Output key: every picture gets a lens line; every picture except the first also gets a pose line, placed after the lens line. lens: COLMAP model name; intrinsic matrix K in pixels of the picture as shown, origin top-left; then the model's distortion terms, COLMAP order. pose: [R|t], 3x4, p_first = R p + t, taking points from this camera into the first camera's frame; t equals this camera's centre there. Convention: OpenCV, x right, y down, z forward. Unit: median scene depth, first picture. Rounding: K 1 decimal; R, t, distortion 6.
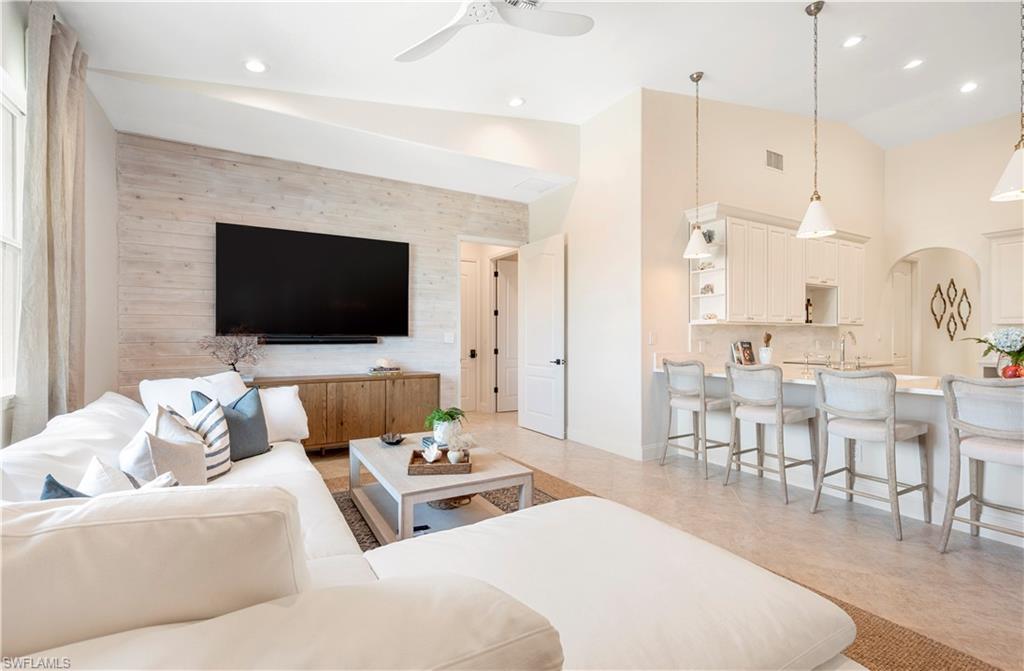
lens RADIAL K [[440.8, 0, 512.0], [0, 440.8, 335.5], [0, 0, 1]] dist [0.003666, 0.000284]
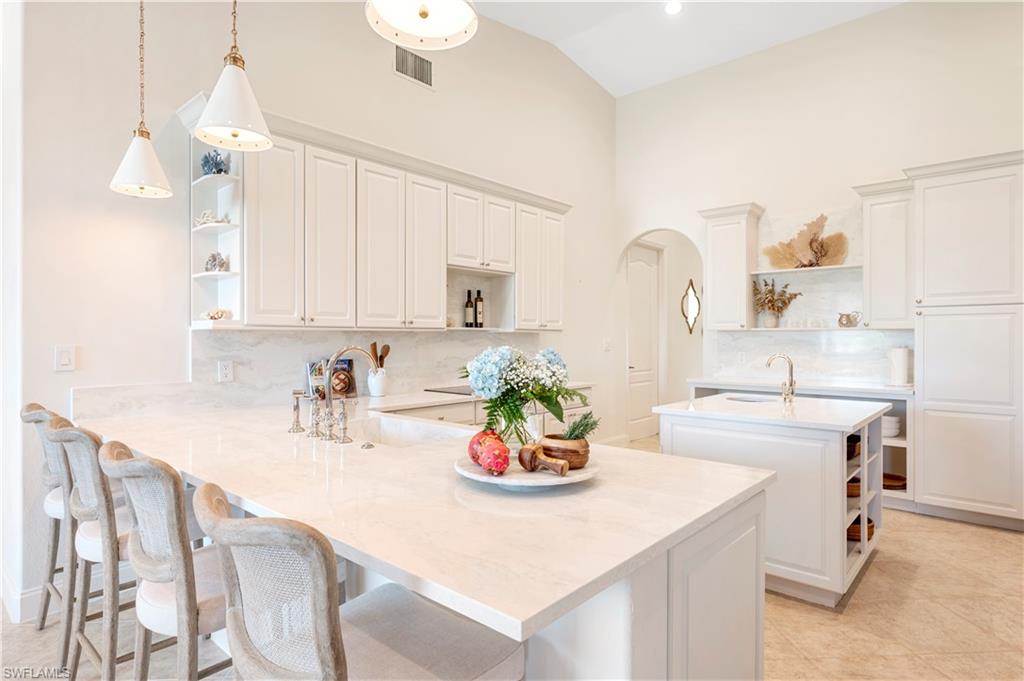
lens RADIAL K [[544.2, 0, 512.0], [0, 544.2, 340.5], [0, 0, 1]] dist [0.024191, 0.000633]
pose [[0.947252, -0.003355, 0.320471, 0.512075], [0.001906, 0.999986, 0.004835, -0.013466], [-0.320483, -0.003969, 0.947246, 0.238059]]
